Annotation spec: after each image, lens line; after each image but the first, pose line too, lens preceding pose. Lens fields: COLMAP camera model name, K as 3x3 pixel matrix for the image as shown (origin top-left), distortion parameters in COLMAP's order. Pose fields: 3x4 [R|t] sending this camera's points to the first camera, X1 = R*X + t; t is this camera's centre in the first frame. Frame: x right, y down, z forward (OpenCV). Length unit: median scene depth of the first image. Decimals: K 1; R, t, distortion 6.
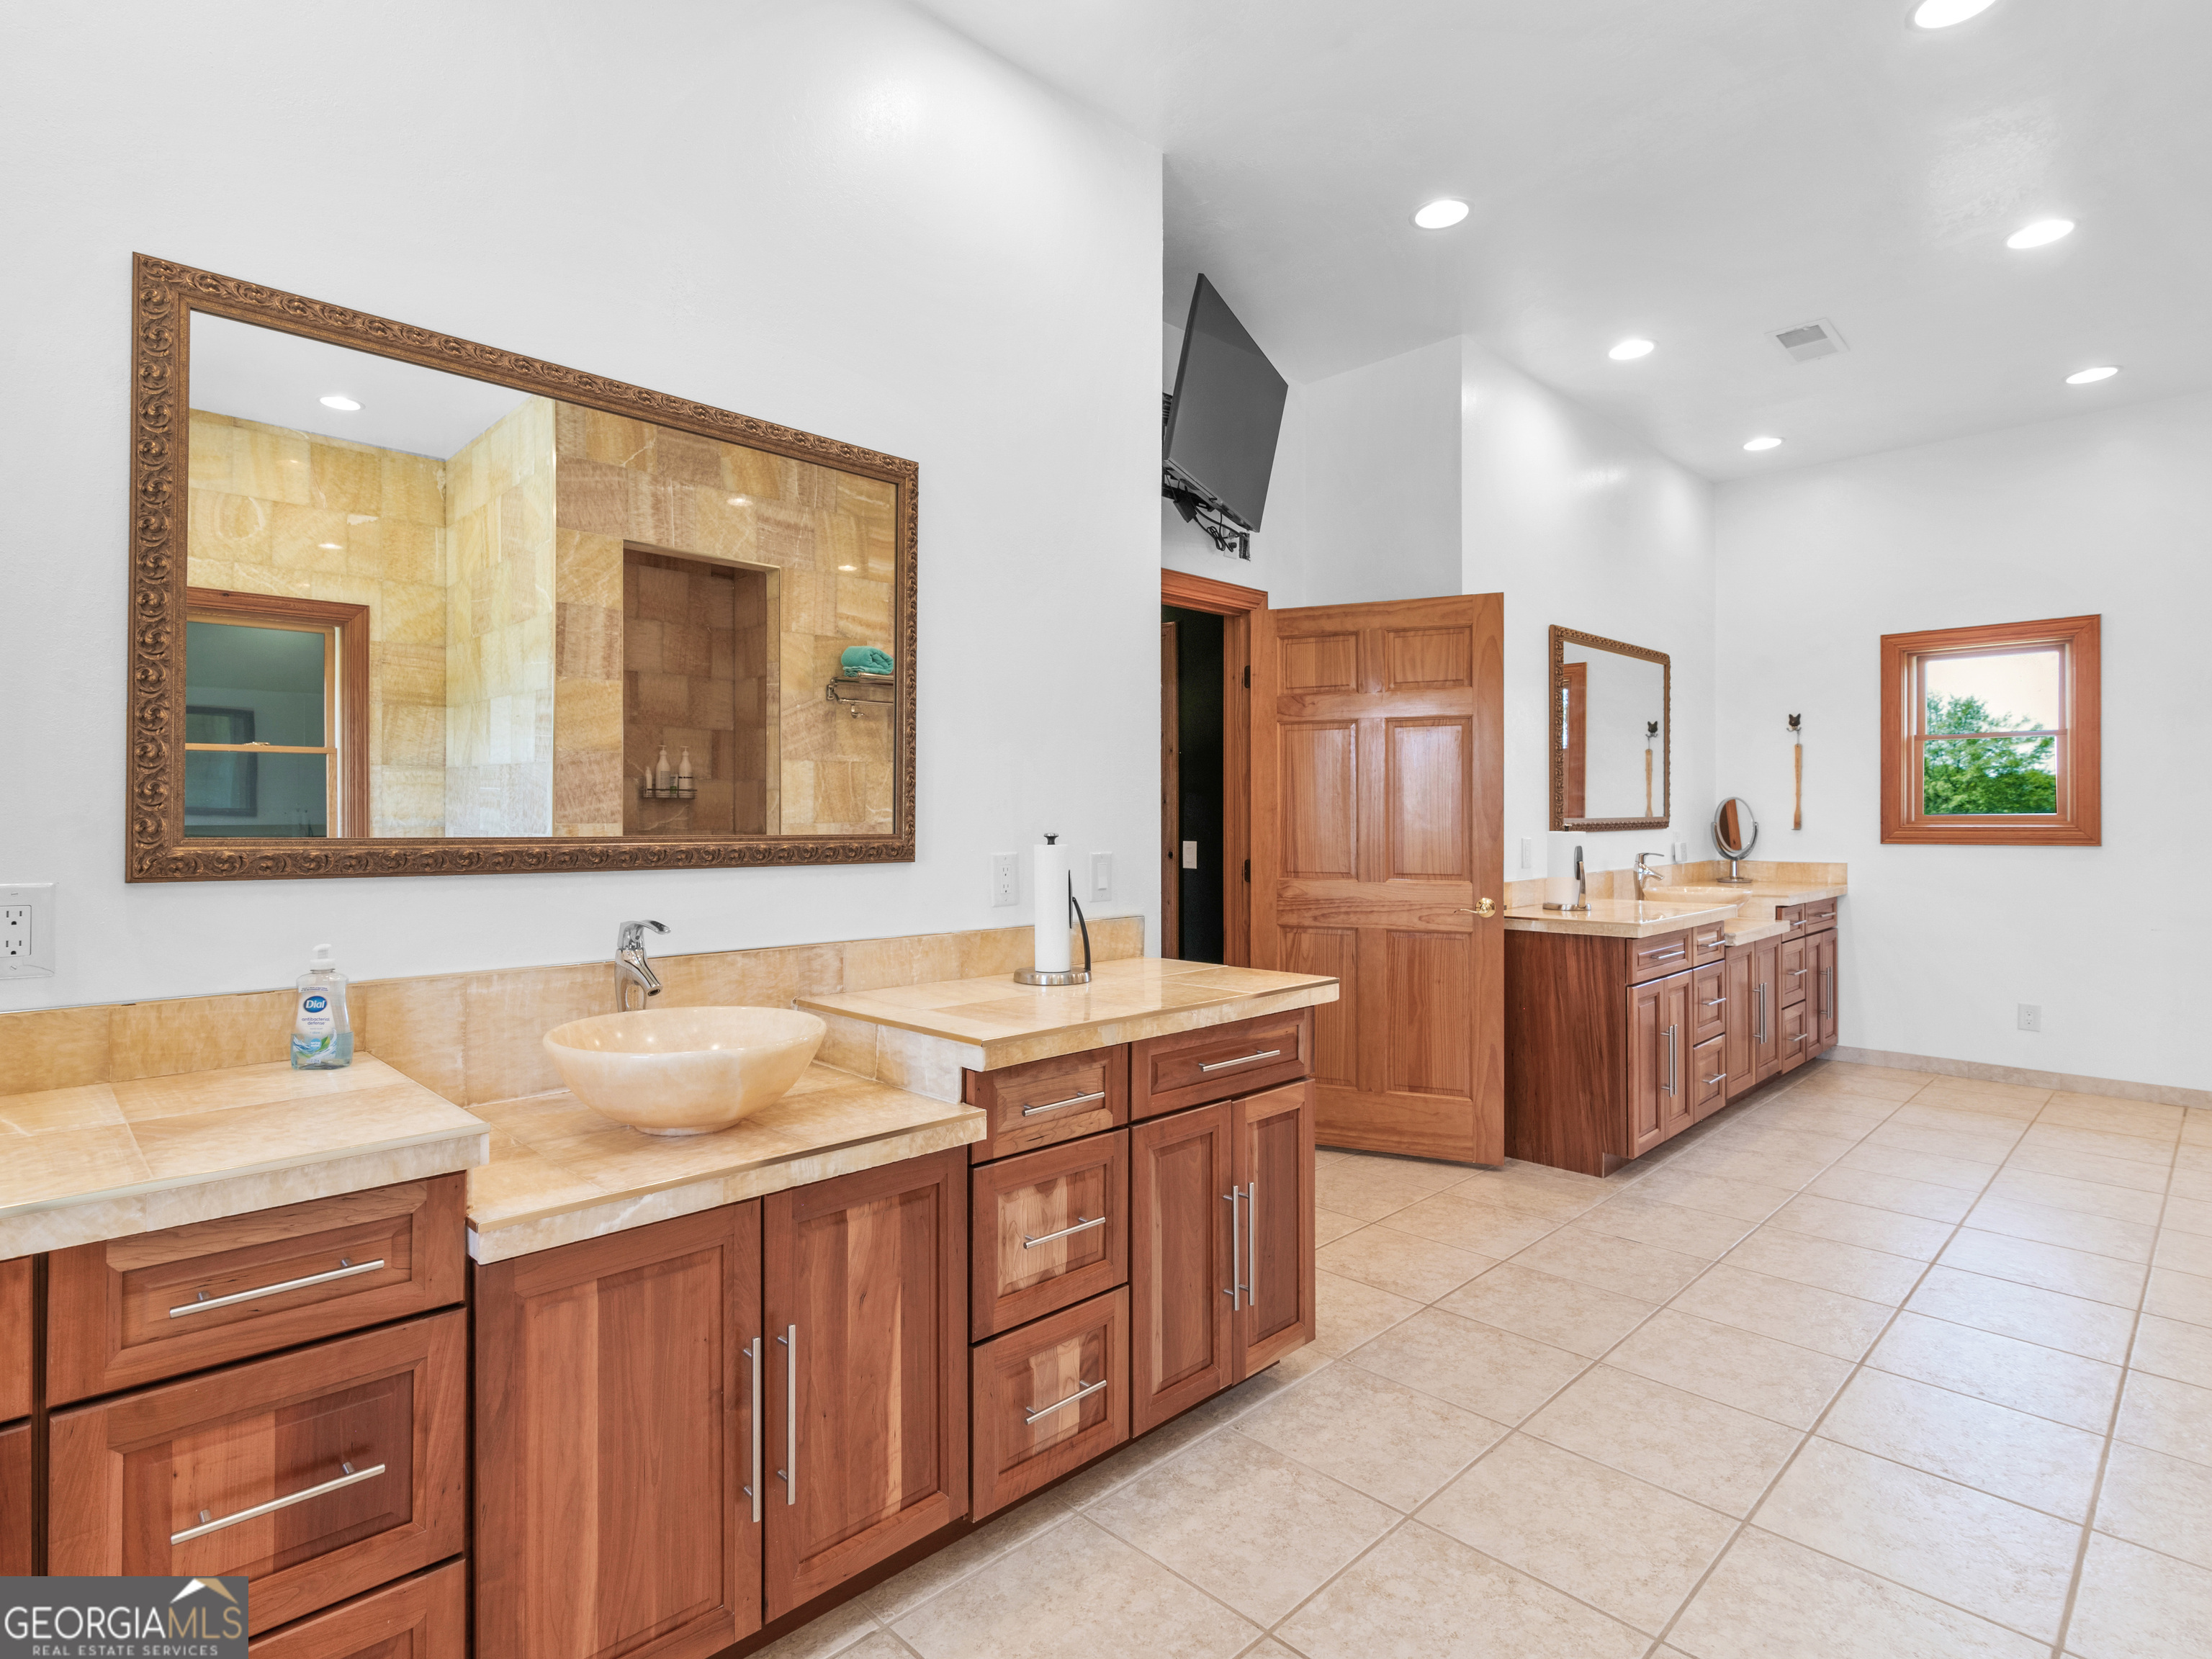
lens RADIAL K [[1139.1, 0, 1111.3], [0, 1139.1, 822.5], [0, 0, 1]] dist [-0.006947, -0.000054]
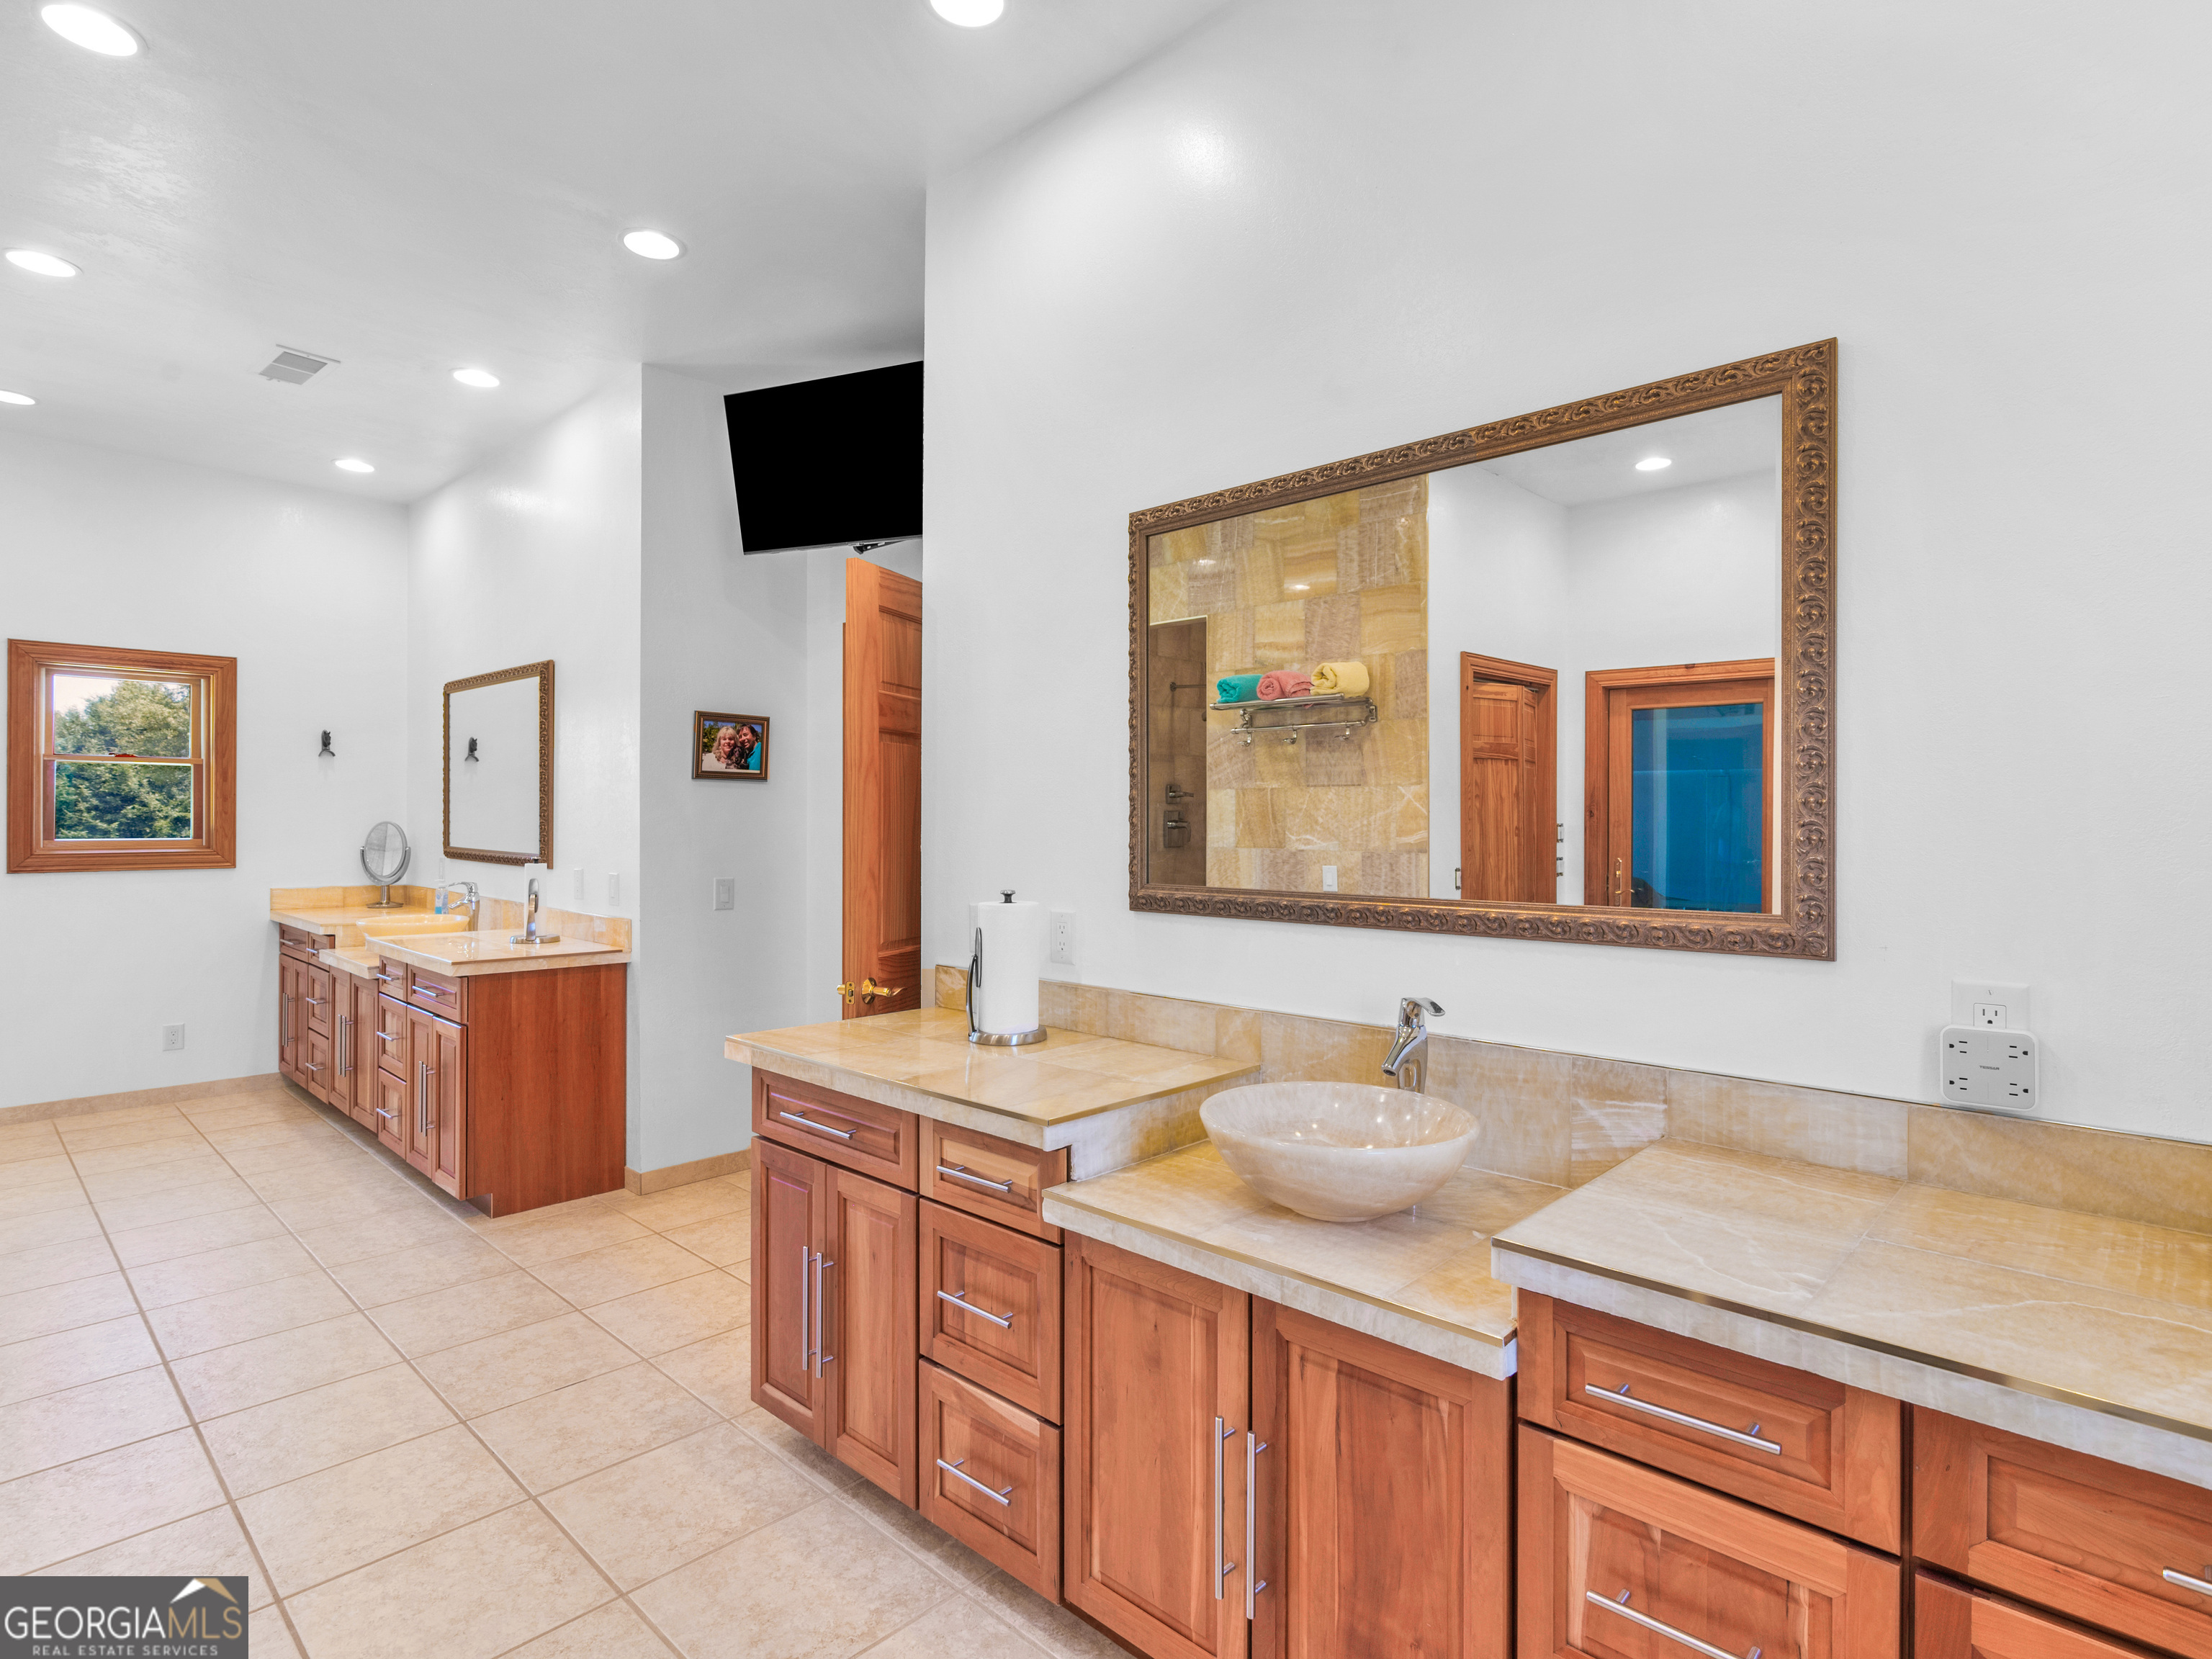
lens RADIAL K [[1139.1, 0, 1111.3], [0, 1139.1, 822.5], [0, 0, 1]] dist [-0.006947, -0.000054]
pose [[0.030151, -0.010325, -0.999492, 0.783488], [-0.017573, 0.999787, -0.010858, -0.009425], [0.999391, 0.017892, 0.029963, 0.844193]]
